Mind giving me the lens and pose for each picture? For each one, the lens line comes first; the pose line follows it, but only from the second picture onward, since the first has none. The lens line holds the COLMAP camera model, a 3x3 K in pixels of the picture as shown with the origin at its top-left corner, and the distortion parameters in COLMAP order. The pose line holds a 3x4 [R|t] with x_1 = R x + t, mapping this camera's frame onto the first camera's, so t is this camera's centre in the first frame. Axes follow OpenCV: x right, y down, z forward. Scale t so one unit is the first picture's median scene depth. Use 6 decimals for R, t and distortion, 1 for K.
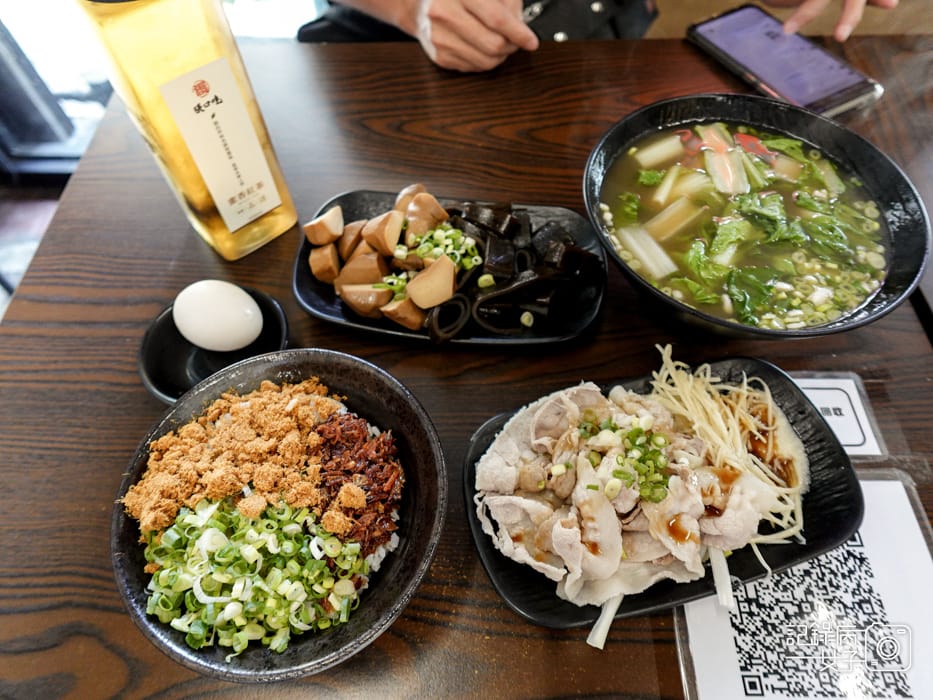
lens RADIAL K [[587.1, 0, 466.5], [0, 587.1, 350.0], [0, 0, 1]] dist [-0.005537, -0.001790]
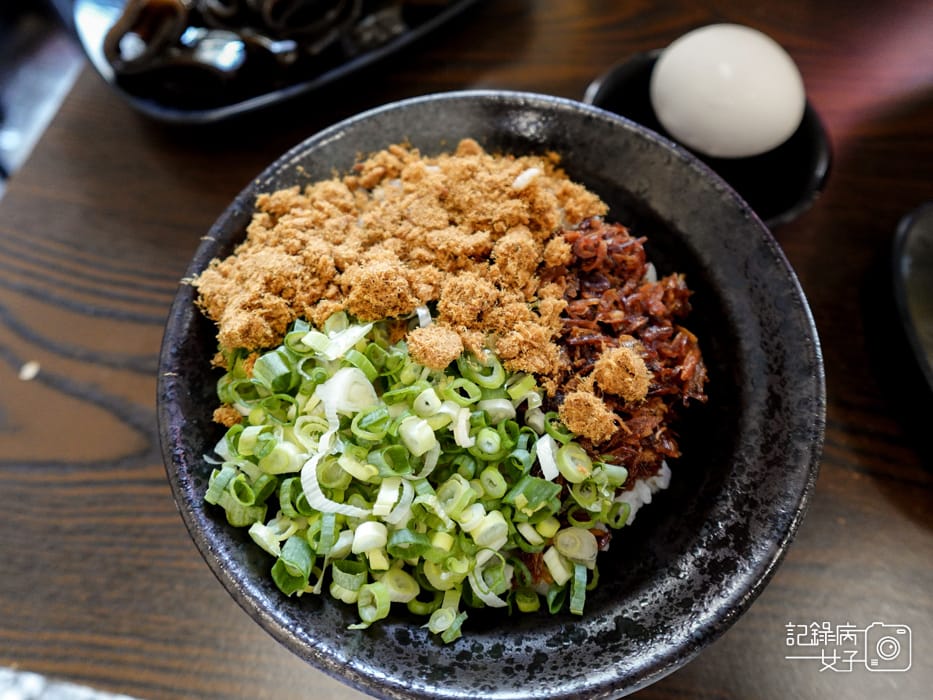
lens RADIAL K [[573.6, 0, 466.5], [0, 573.6, 350.0], [0, 0, 1]] dist [-0.000745, -0.000063]
pose [[0.968860, 0.227988, -0.096606, -0.291860], [-0.212156, 0.965517, 0.150890, 0.191144], [0.127675, -0.125696, 0.983819, 0.525735]]
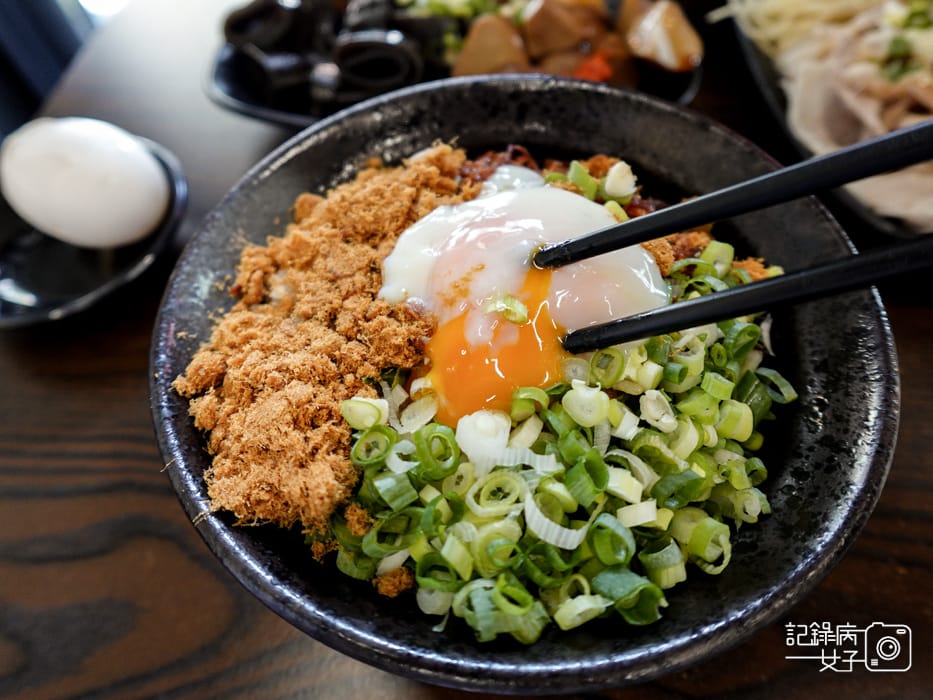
lens RADIAL K [[587.1, 0, 466.5], [0, 587.1, 350.0], [0, 0, 1]] dist [-0.005537, -0.001790]
pose [[0.787159, -0.532109, 0.311835, -0.535267], [0.542138, 0.838036, 0.061499, 0.243869], [-0.294053, 0.120648, 0.948144, 0.593336]]
